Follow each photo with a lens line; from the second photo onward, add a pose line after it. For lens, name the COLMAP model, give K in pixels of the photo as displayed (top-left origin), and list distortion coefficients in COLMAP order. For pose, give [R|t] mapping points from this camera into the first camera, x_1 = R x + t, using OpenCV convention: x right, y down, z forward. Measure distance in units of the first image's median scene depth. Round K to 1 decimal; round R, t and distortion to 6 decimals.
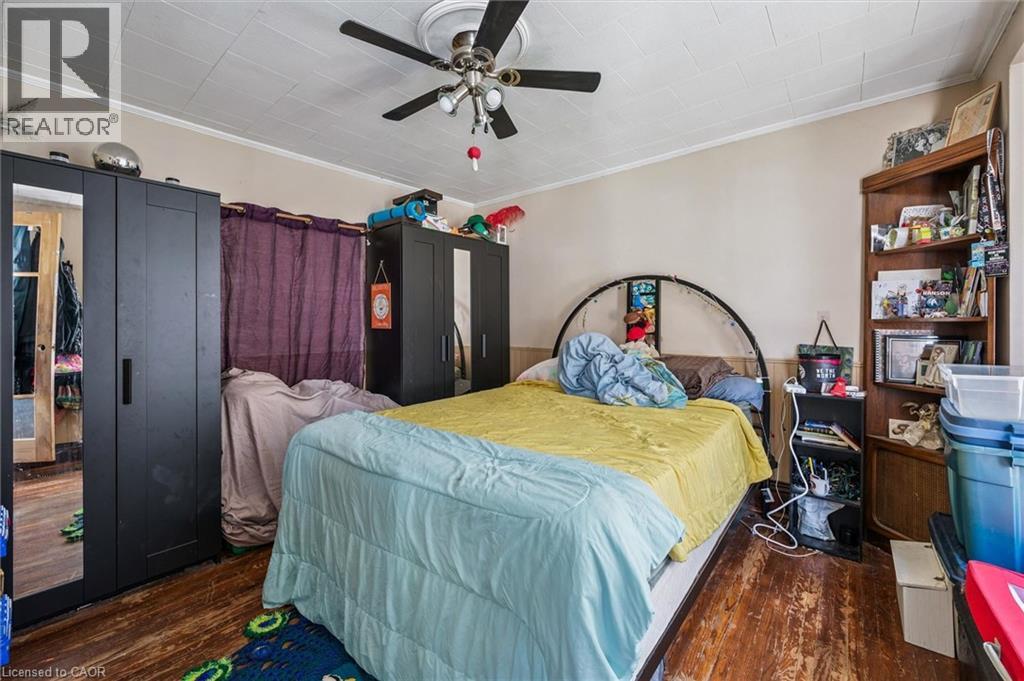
lens RADIAL K [[402.5, 0, 508.8], [0, 402.5, 330.0], [0, 0, 1]] dist [-0.000175, 0.000114]
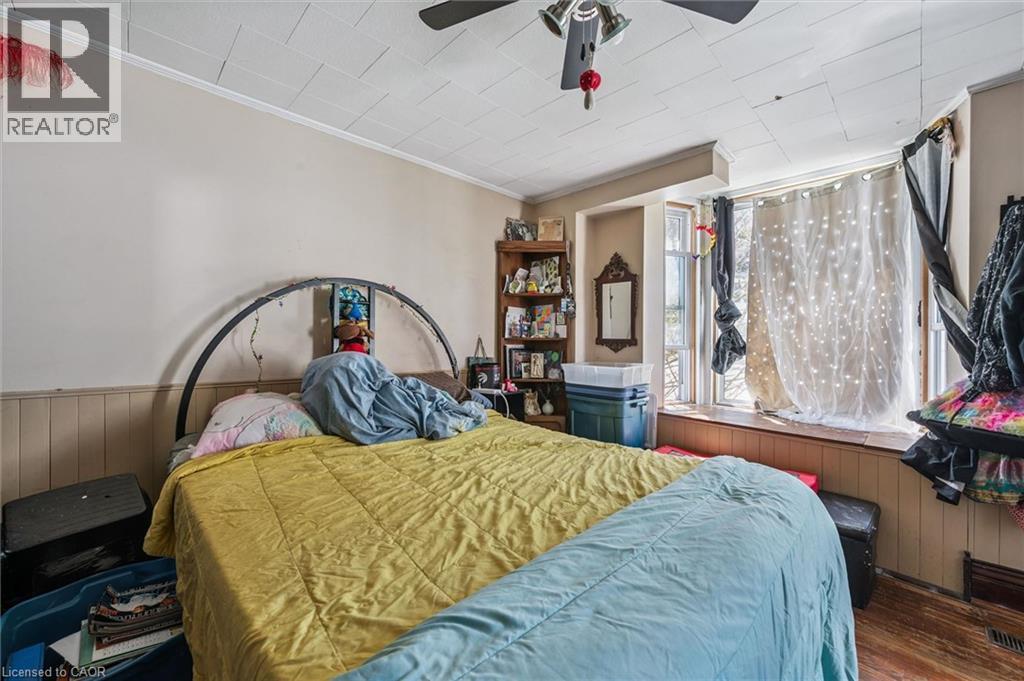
lens RADIAL K [[402.5, 0, 509.5], [0, 402.5, 339.4], [0, 0, 1]] dist [-0.000175, 0.000114]
pose [[0.080634, -0.001330, 0.996743, -0.587472], [0.009913, 0.999951, 0.000532, -0.022575], [-0.996695, 0.009838, 0.080643, 0.880126]]
